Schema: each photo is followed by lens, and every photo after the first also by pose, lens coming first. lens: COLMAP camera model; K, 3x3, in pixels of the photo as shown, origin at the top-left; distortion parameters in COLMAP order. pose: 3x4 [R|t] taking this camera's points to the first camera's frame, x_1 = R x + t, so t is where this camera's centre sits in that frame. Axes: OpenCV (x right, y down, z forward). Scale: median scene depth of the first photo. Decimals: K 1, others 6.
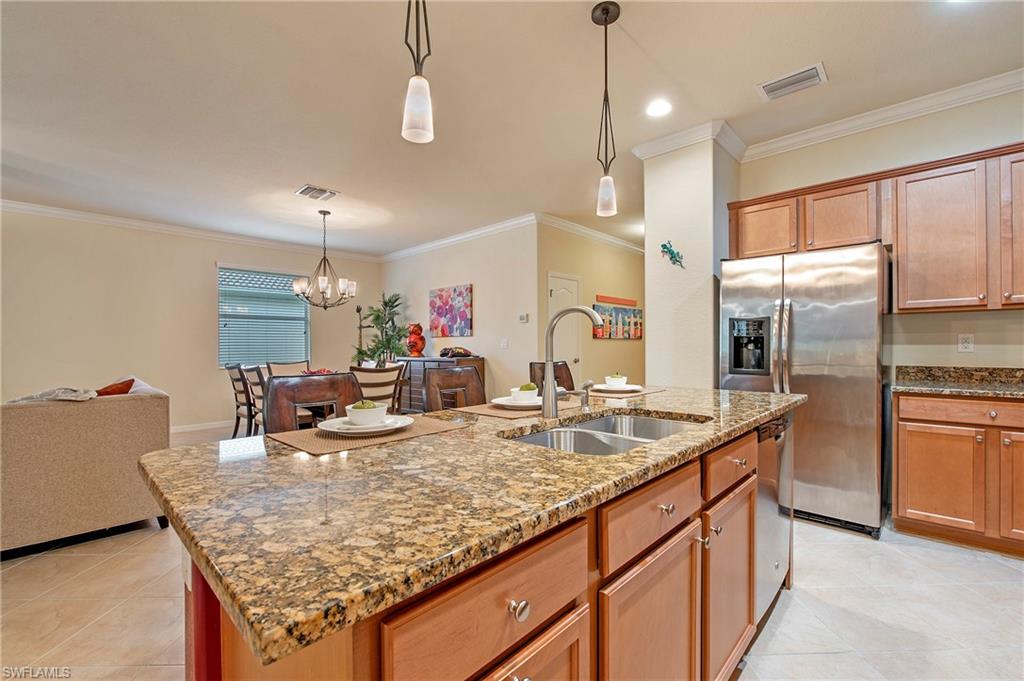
lens RADIAL K [[433.9, 0, 511.1], [0, 433.9, 336.1], [0, 0, 1]] dist [-0.001782, -0.001449]
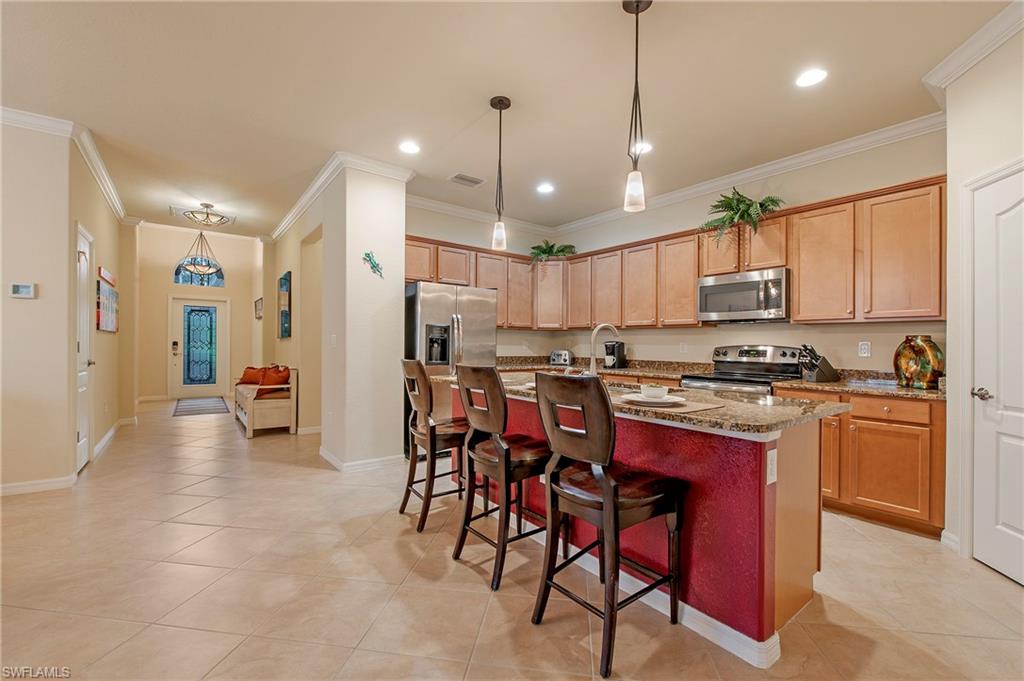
lens RADIAL K [[433.9, 0, 504.8], [0, 433.9, 340.8], [0, 0, 1]] dist [-0.001782, -0.001449]
pose [[0.158370, 0.012750, 0.987297, -0.373427], [-0.035620, 0.999340, -0.007192, 0.005450], [-0.986737, -0.034028, 0.158720, 0.248287]]
